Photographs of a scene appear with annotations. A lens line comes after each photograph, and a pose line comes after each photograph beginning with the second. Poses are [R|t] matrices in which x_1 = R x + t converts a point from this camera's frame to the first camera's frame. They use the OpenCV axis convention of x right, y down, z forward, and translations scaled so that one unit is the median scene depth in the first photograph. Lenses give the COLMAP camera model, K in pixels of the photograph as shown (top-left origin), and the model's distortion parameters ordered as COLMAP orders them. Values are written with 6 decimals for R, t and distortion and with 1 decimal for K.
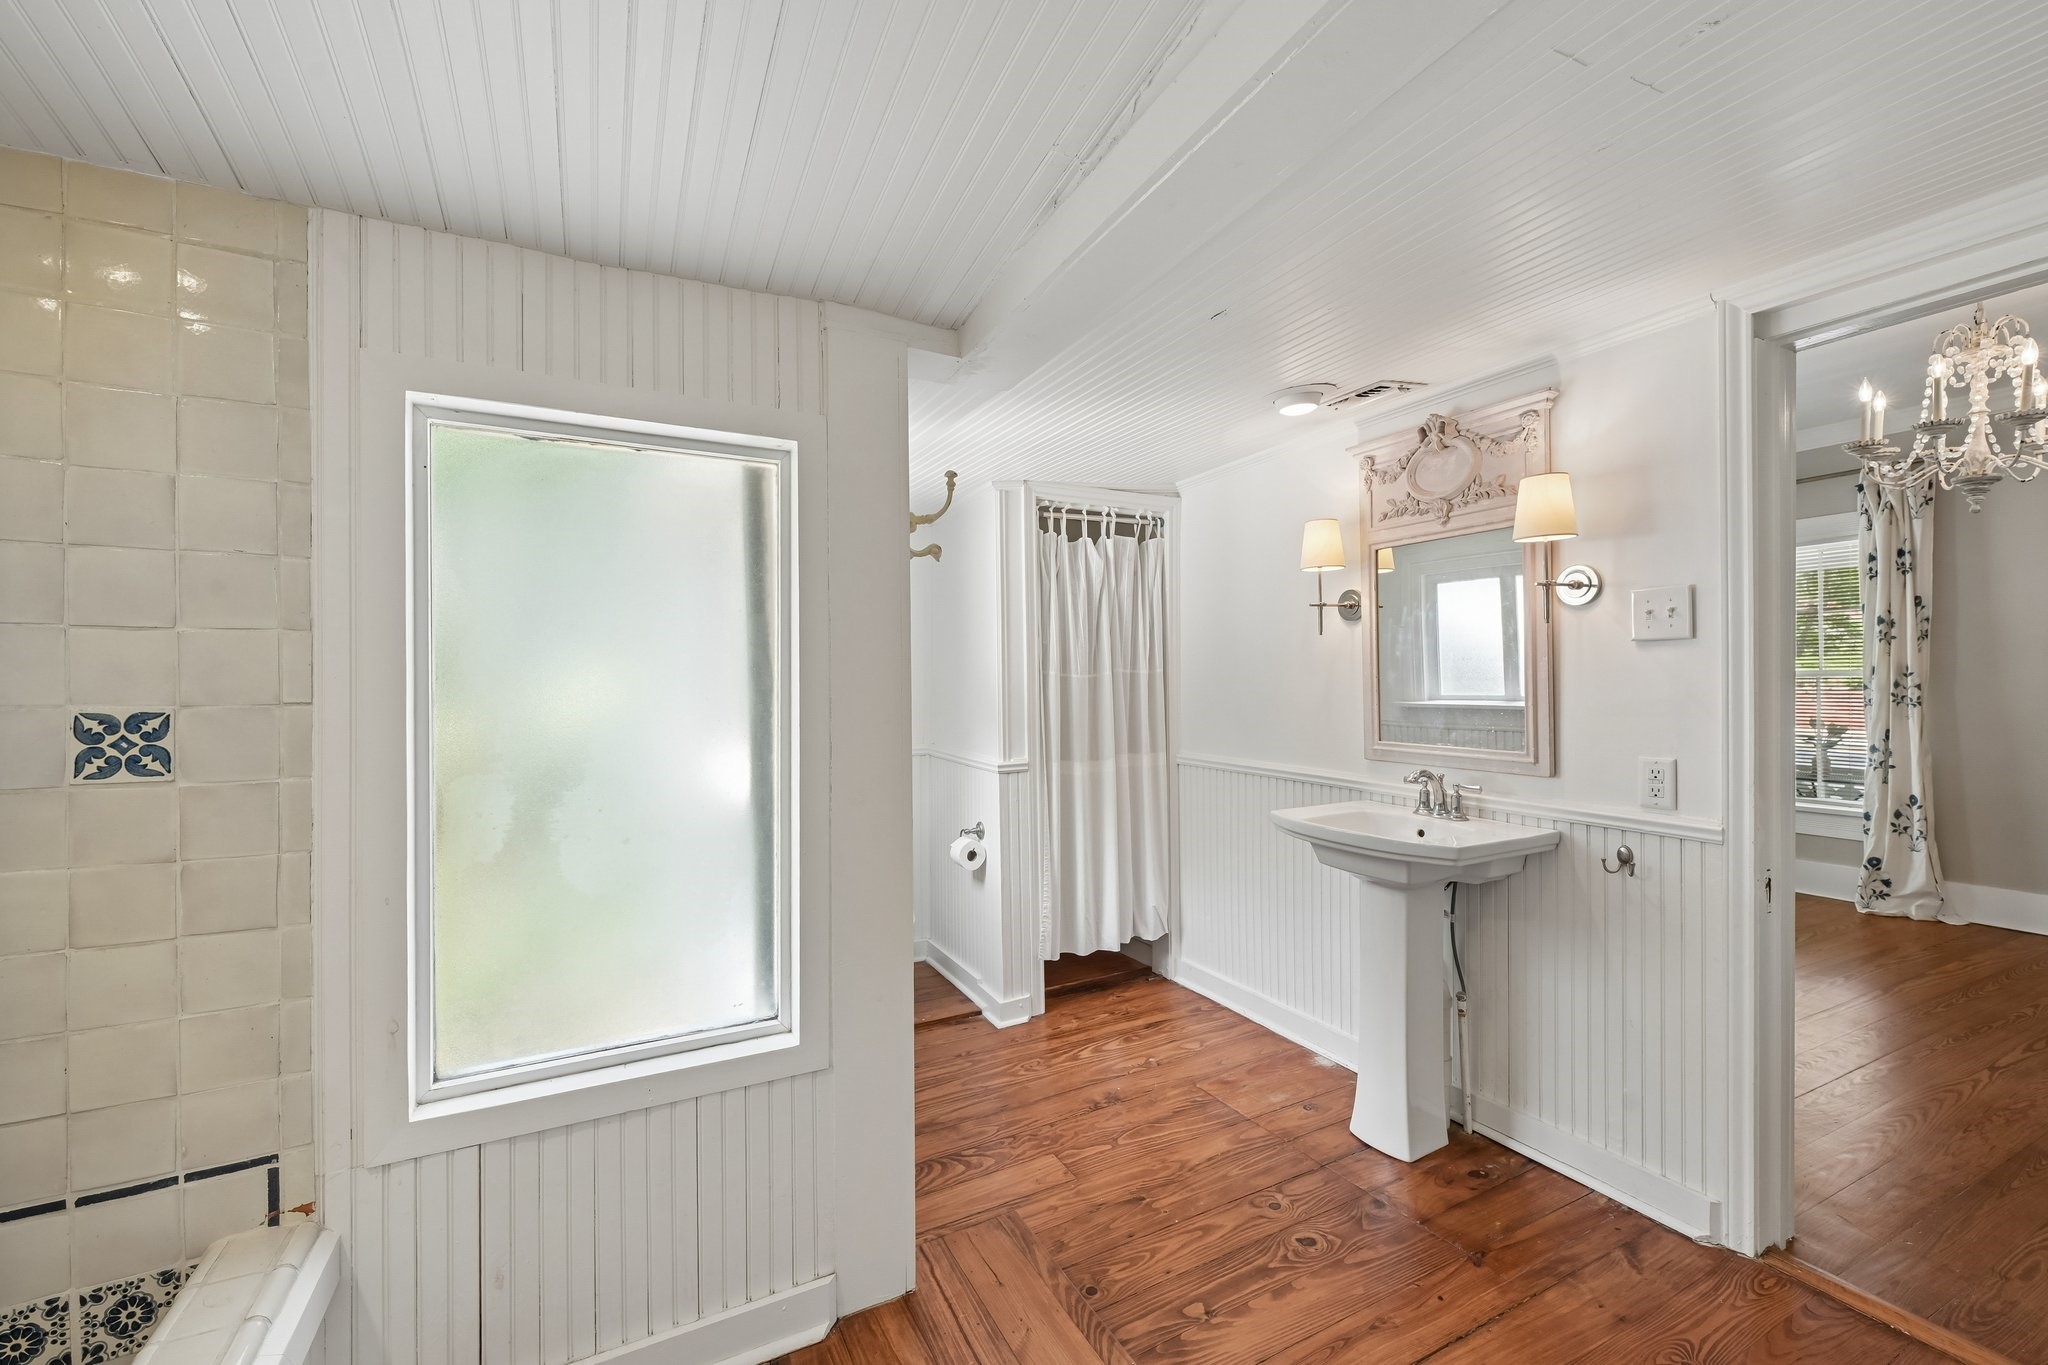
lens RADIAL K [[821.3, 0, 1018.0], [0, 821.3, 675.9], [0, 0, 1]] dist [-0.000481, -0.000206]
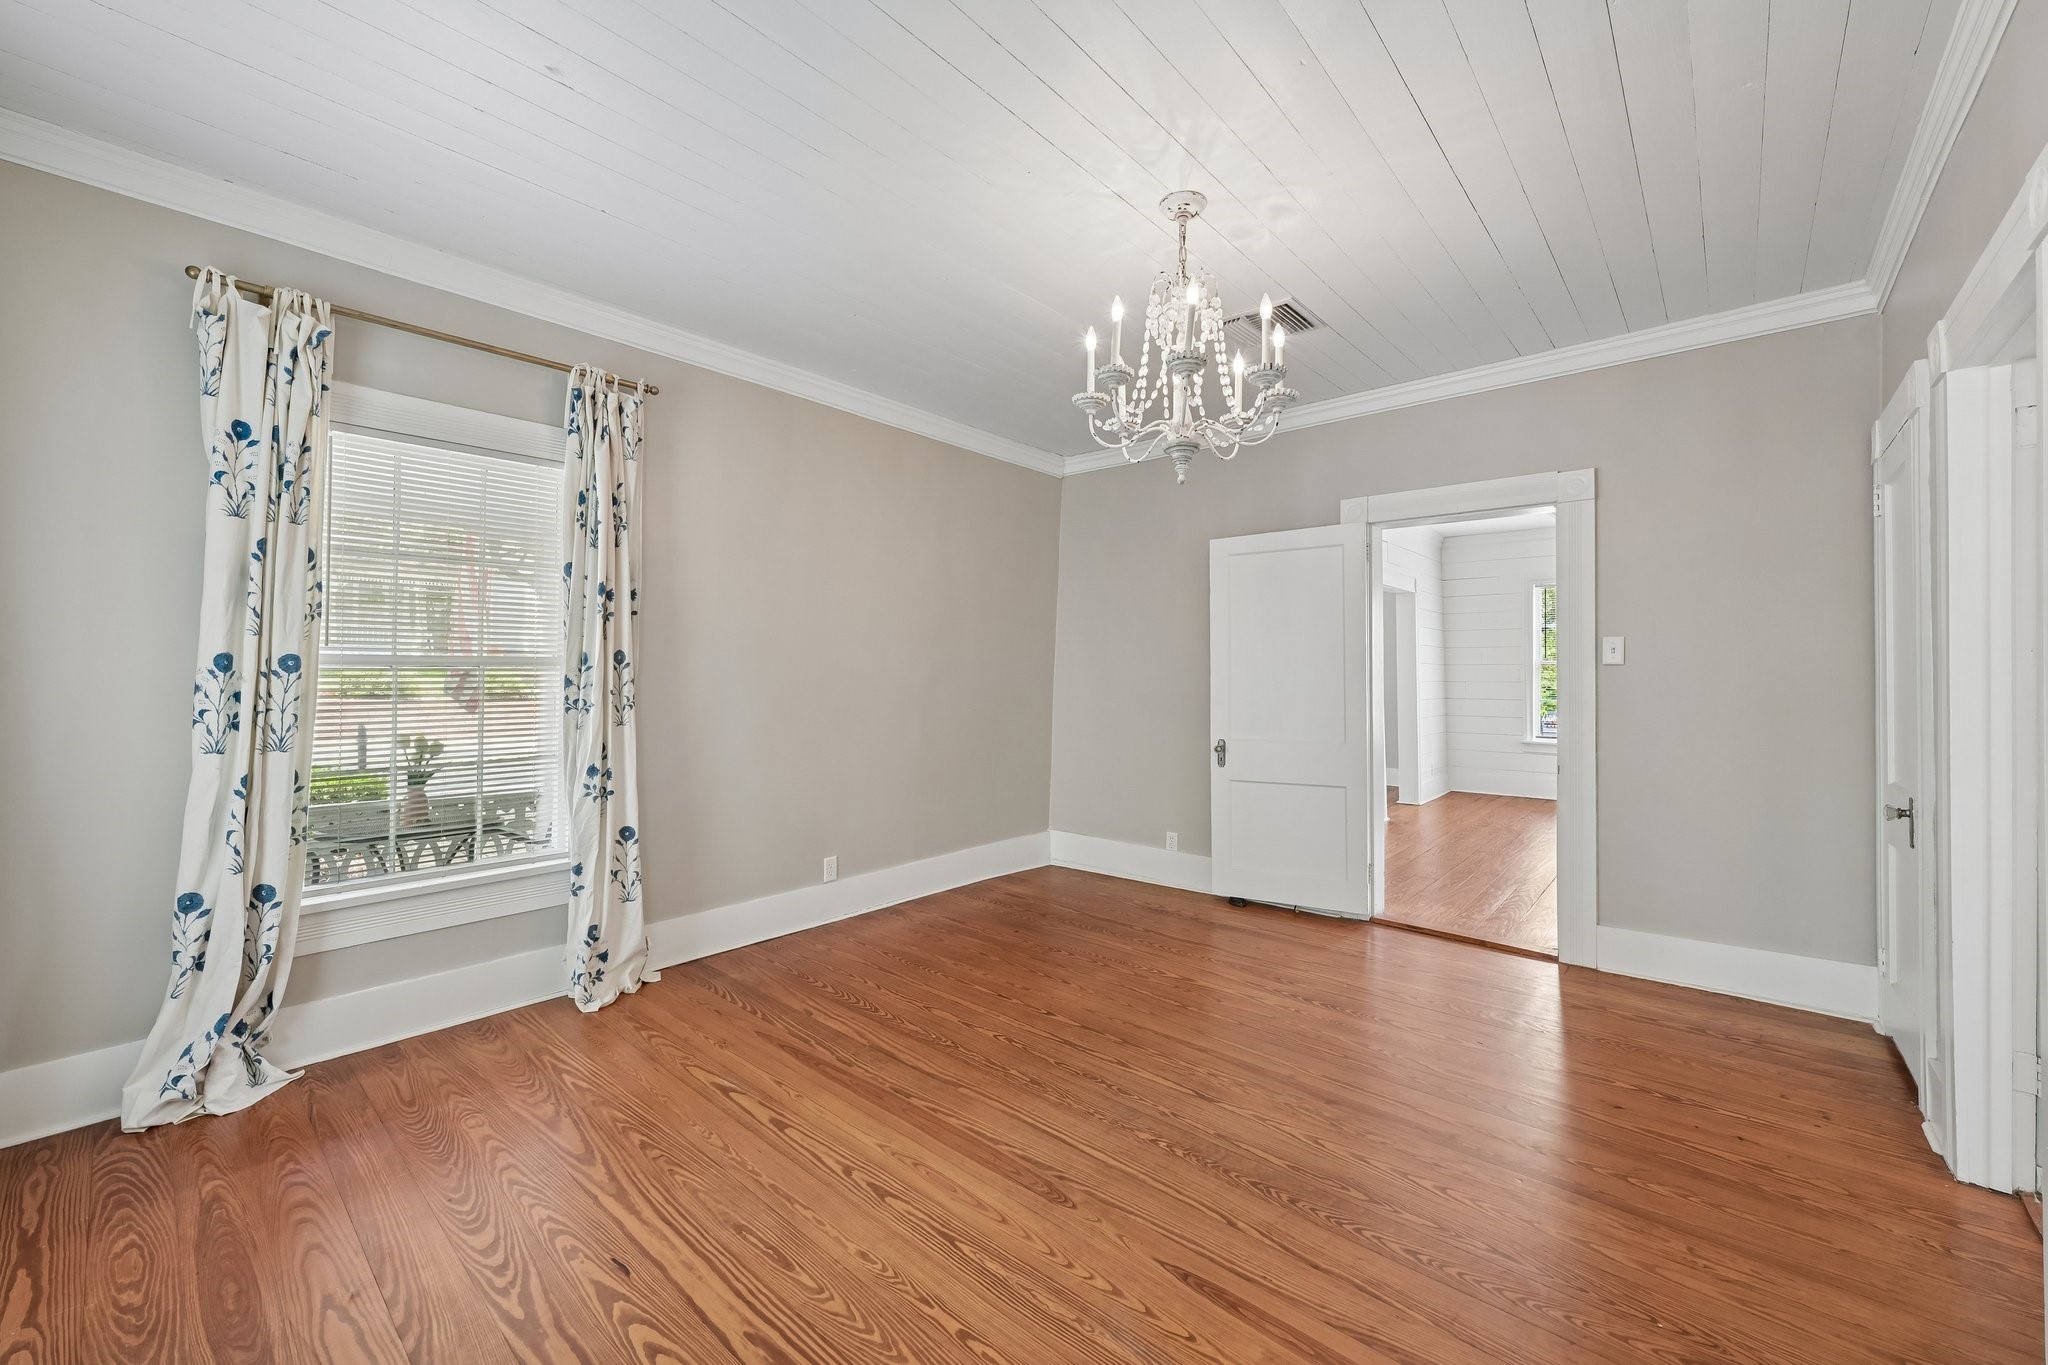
lens RADIAL K [[821.3, 0, 1015.6], [0, 821.3, 674.3], [0, 0, 1]] dist [-0.000481, -0.000206]
pose [[-0.373257, 0.008458, 0.927690, 0.257016], [-0.005831, 0.999917, -0.011463, 0.012349], [-0.927710, -0.009688, -0.373176, 0.934969]]
